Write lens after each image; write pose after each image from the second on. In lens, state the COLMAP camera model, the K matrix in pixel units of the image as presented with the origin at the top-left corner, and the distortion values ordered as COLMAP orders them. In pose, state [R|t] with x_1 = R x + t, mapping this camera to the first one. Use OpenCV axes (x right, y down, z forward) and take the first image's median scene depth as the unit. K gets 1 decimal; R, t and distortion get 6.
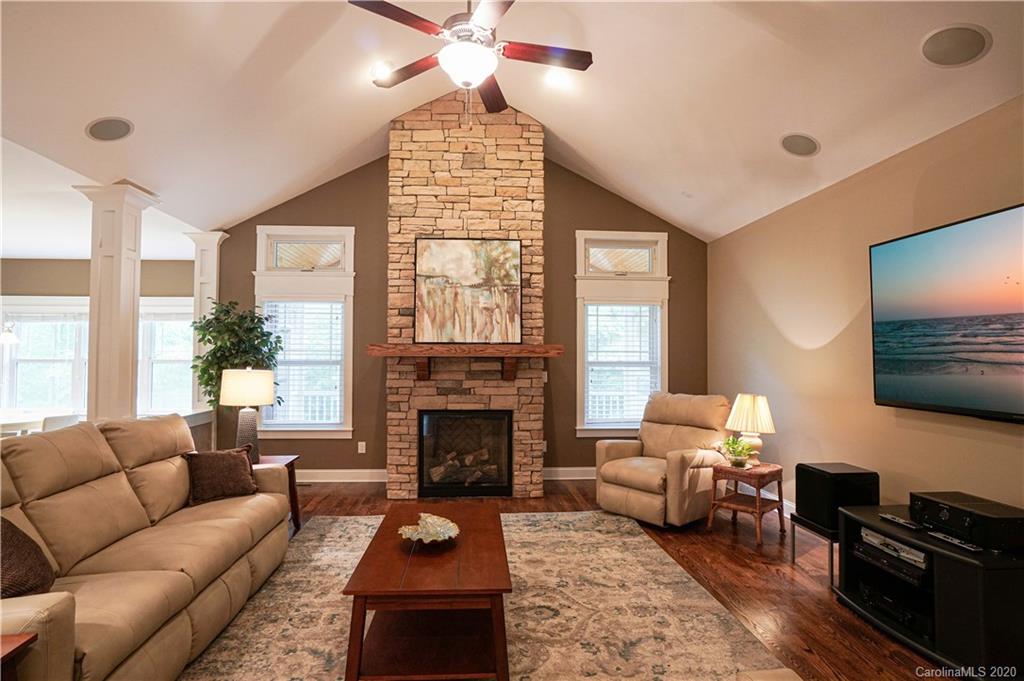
lens RADIAL K [[527.1, 0, 502.6], [0, 527.1, 339.5], [0, 0, 1]] dist [-0.019926, 0.001932]
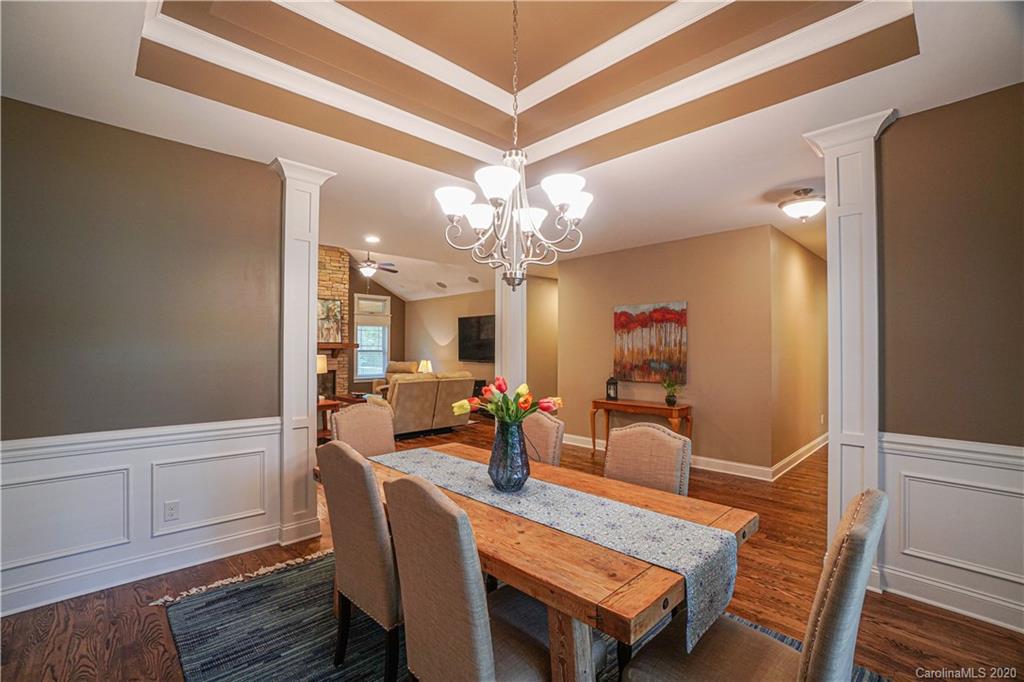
lens RADIAL K [[453.6, 0, 504.0], [0, 453.6, 337.7], [0, 0, 1]] dist [-0.047460, 0.011048]
pose [[0.777550, 0.011304, 0.628720, -0.693829], [-0.017519, 0.999840, 0.003690, -0.037489], [-0.628577, -0.013884, 0.777623, -1.115528]]
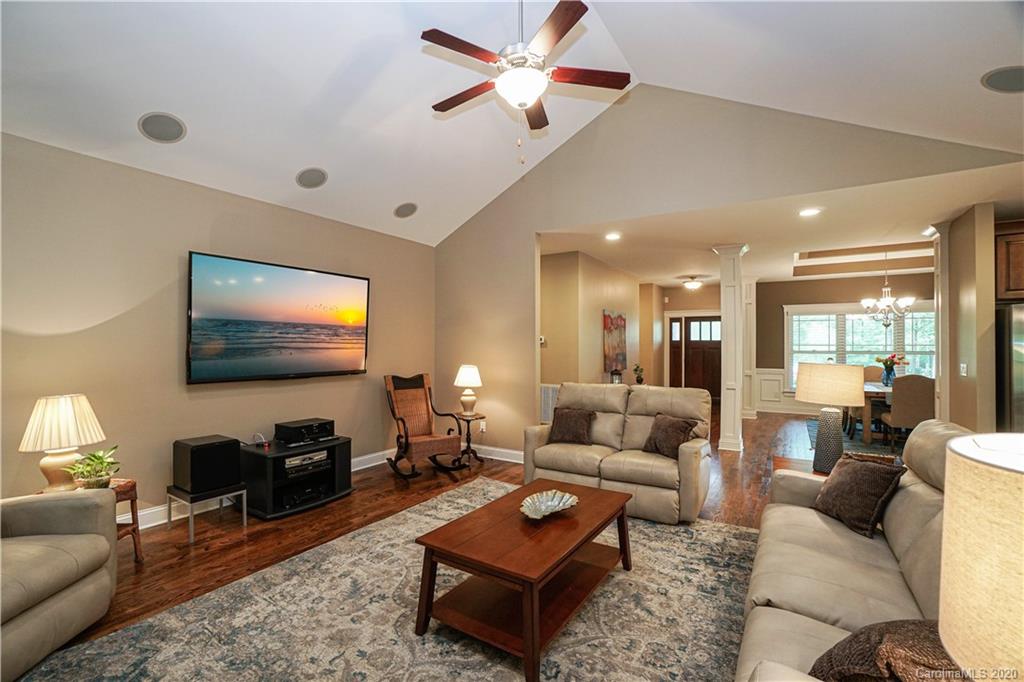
lens RADIAL K [[453.6, 0, 491.2], [0, 453.6, 330.2], [0, 0, 1]] dist [-0.047460, 0.011048]
pose [[-0.786410, 0.012149, 0.617585, -0.318083], [-0.024931, 0.998368, -0.051385, 0.022361], [-0.617201, -0.055806, -0.784824, 0.920551]]
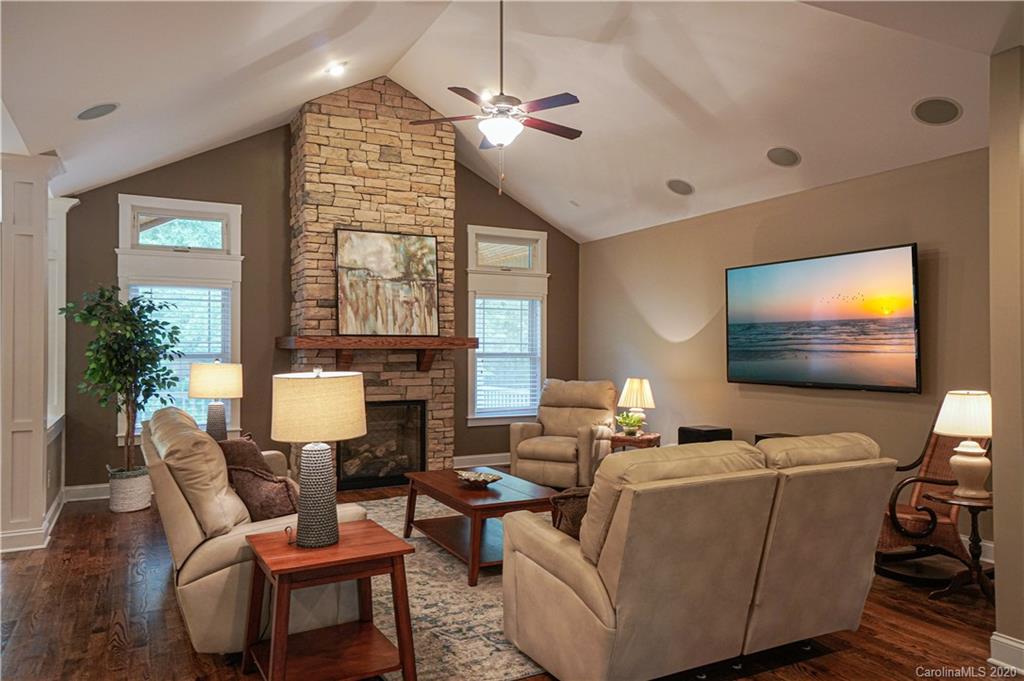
lens RADIAL K [[704.6, 0, 507.5], [0, 704.6, 335.8], [0, 0, 1]] dist [0.049981, 0.002611]
pose [[0.917855, 0.004734, 0.396888, -0.391135], [-0.010119, 0.999883, 0.011474, -0.010239], [-0.396787, -0.014547, 0.917795, -0.341910]]
